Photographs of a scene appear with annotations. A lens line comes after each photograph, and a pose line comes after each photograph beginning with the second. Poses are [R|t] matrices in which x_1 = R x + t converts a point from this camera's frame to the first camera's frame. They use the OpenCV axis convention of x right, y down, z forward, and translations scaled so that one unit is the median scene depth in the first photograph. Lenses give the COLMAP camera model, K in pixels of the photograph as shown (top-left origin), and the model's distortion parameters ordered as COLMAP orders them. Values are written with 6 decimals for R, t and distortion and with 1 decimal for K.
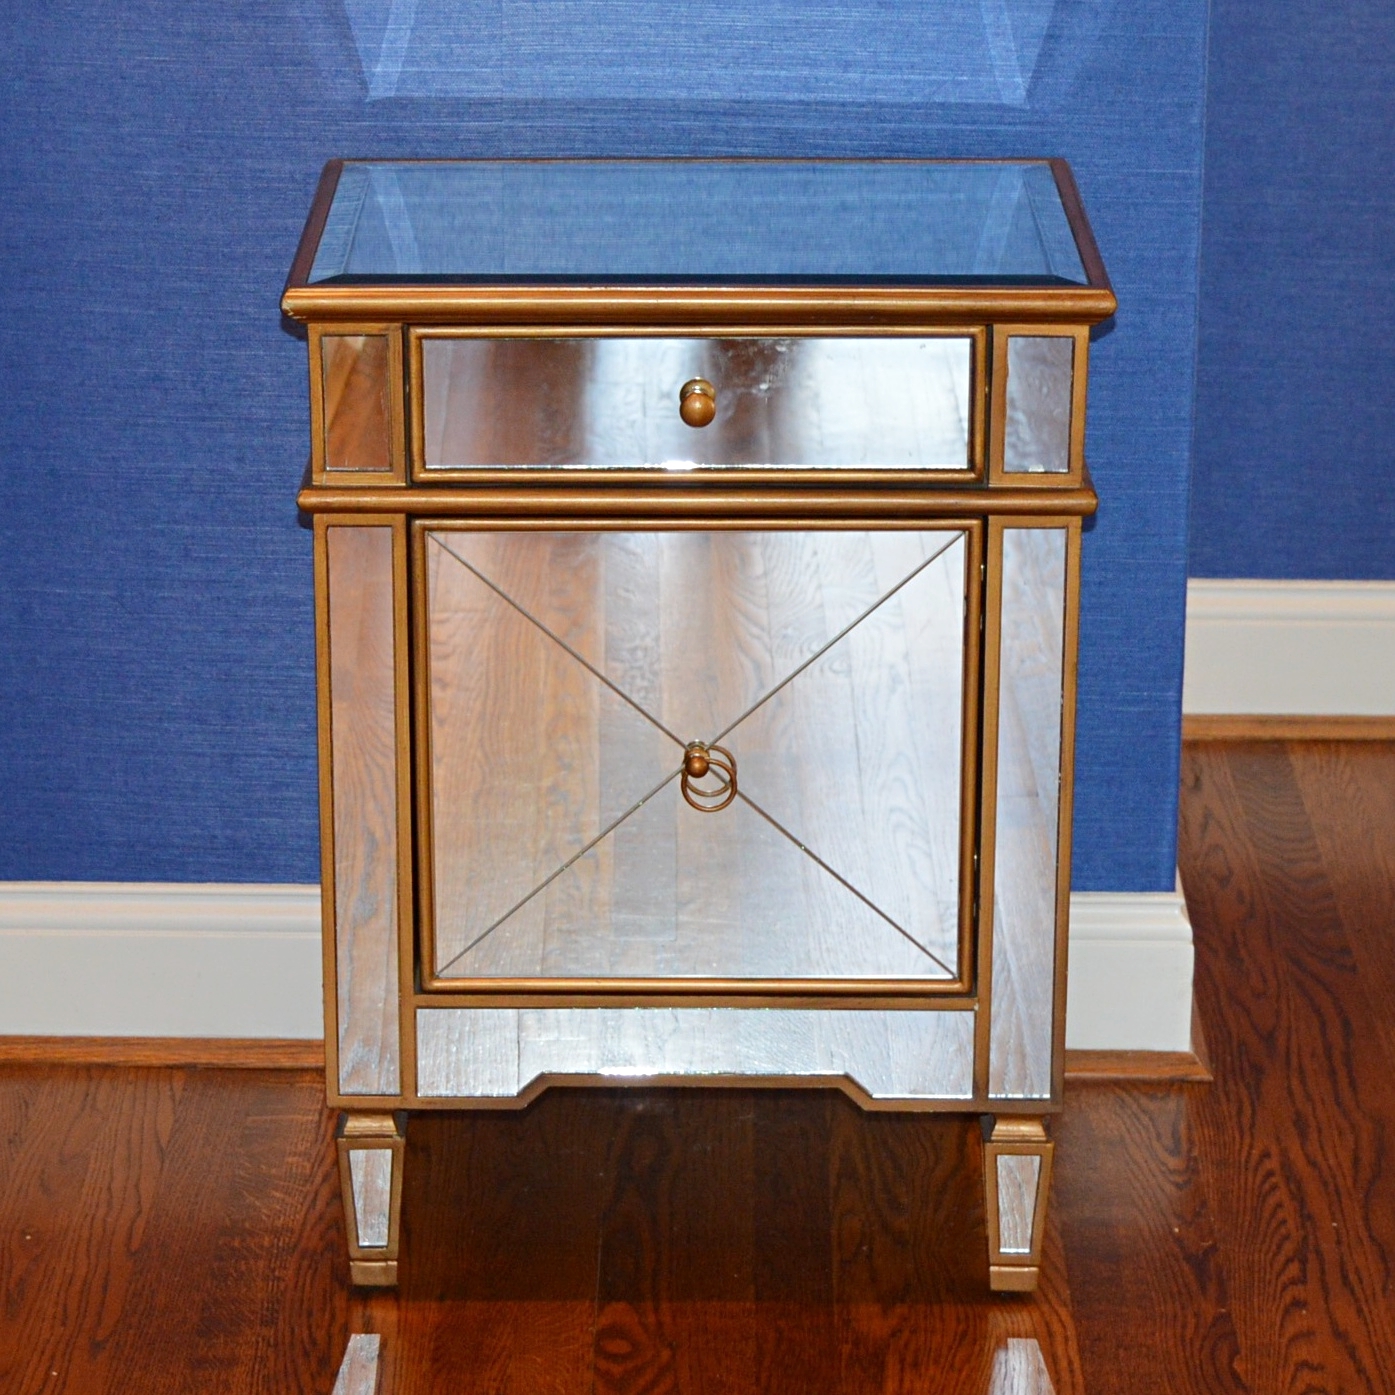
lens RADIAL K [[4581.2, 0, 697.5], [0, 4581.2, 697.5], [0, 0, 1]] dist [-0.078214, 1.266620]
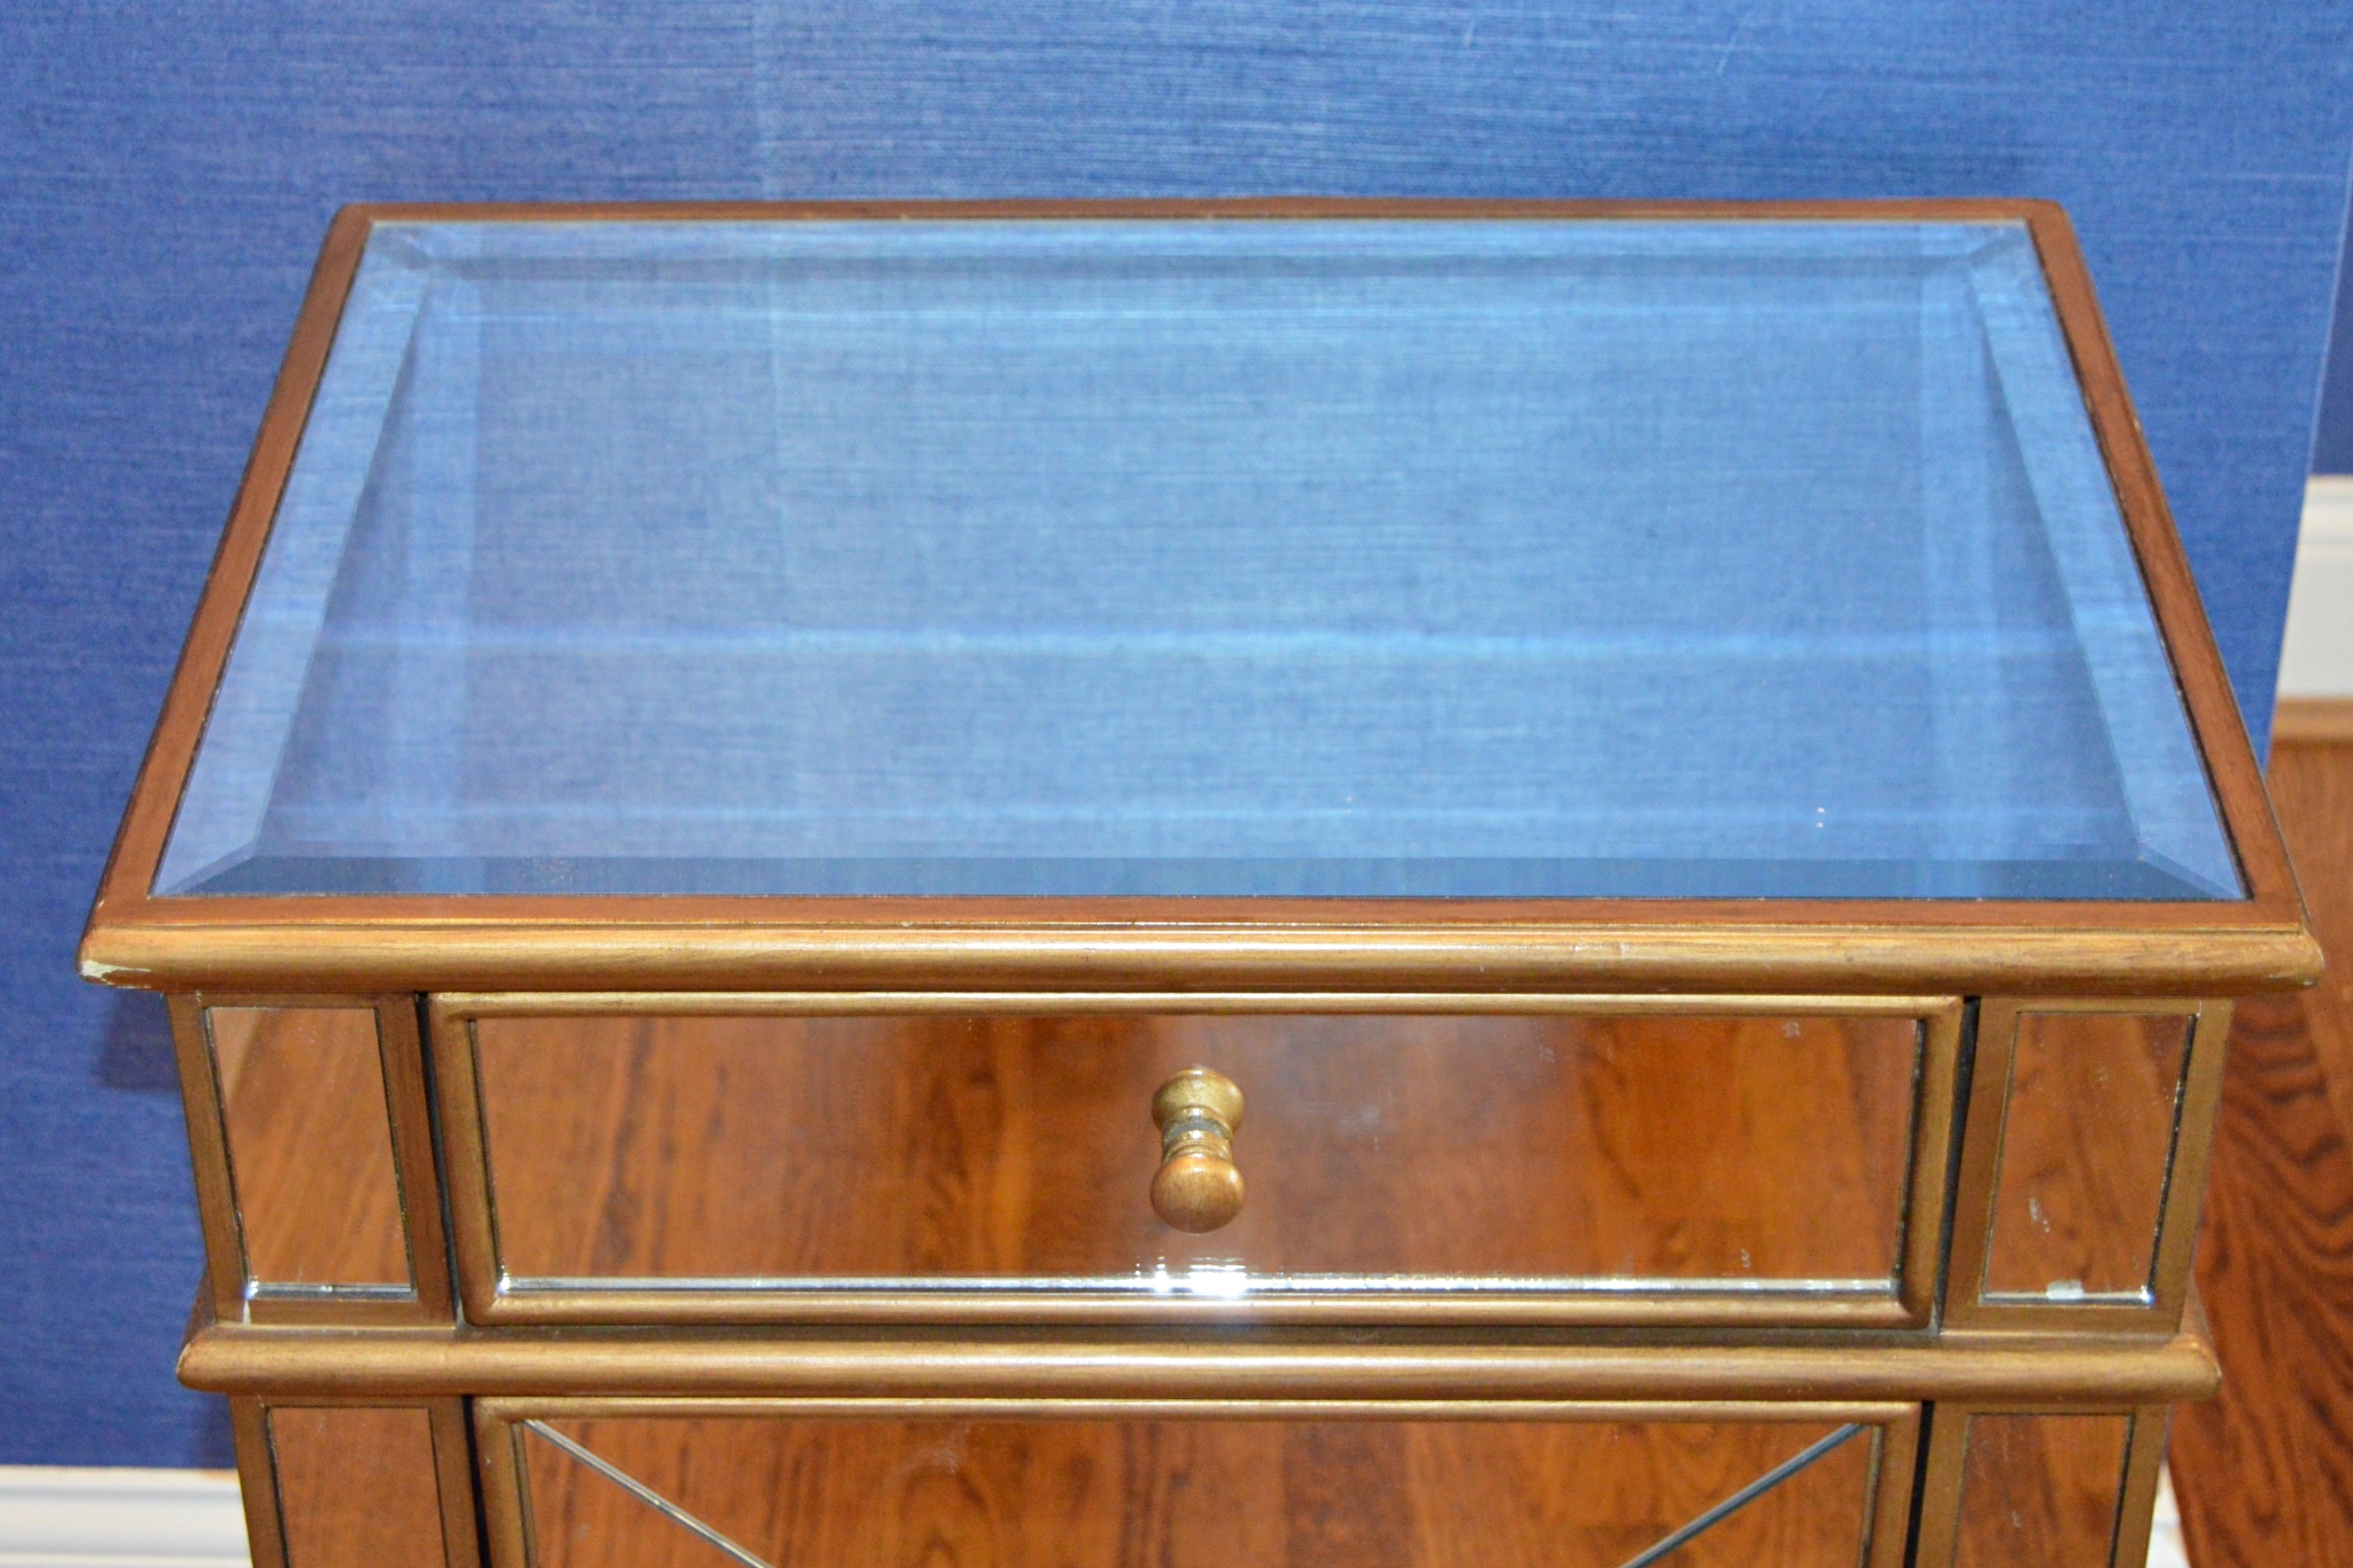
lens RADIAL K [[4531.0, 0, 1184.9], [0, 4531.0, 665.8], [0, 0, 1]] dist [0.000697, -0.134560]
pose [[0.999970, -0.001677, -0.007616, 0.001716], [0.003398, 0.972730, 0.231914, -0.170664], [0.007019, -0.231933, 0.972707, 0.566590]]
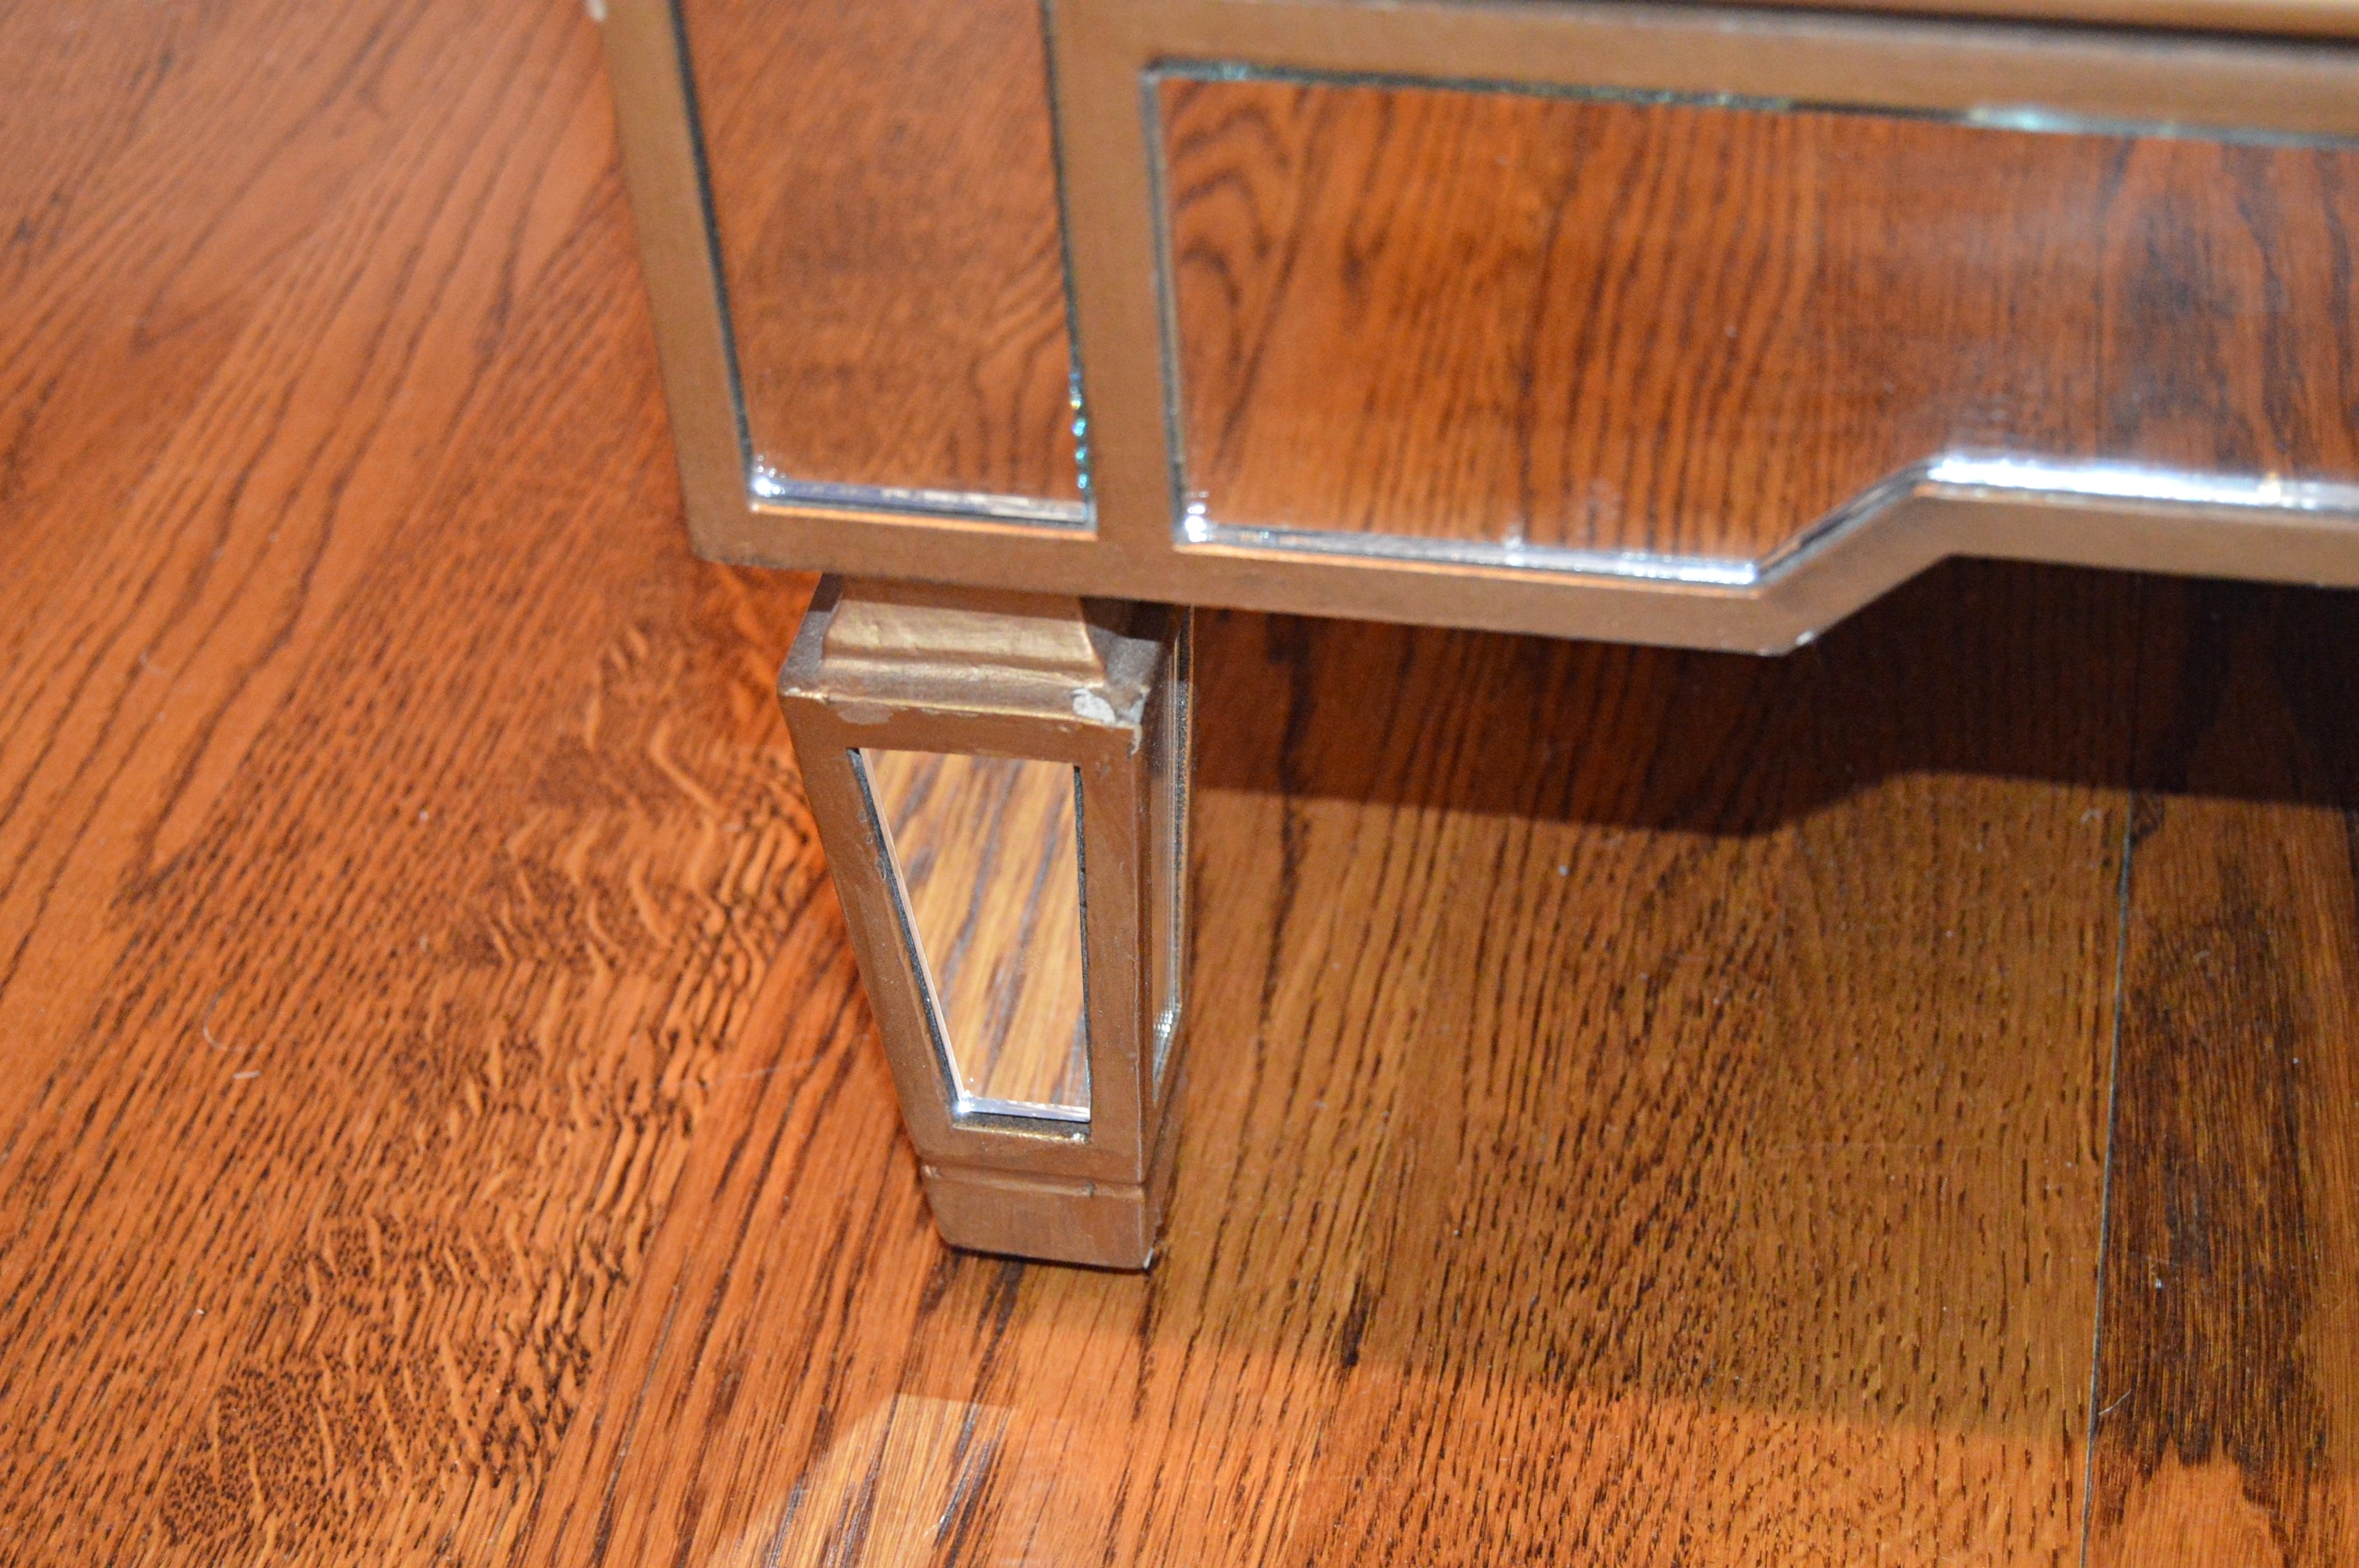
lens RADIAL K [[3732.4, 0, 1255.5], [0, 3732.4, 782.8], [0, 0, 1]] dist [-0.018272, -0.123793]
pose [[0.978522, 0.093419, -0.183757, -0.029204], [-0.014160, 0.919773, 0.392196, 0.037064], [0.205653, -0.381170, 0.901341, 0.808253]]
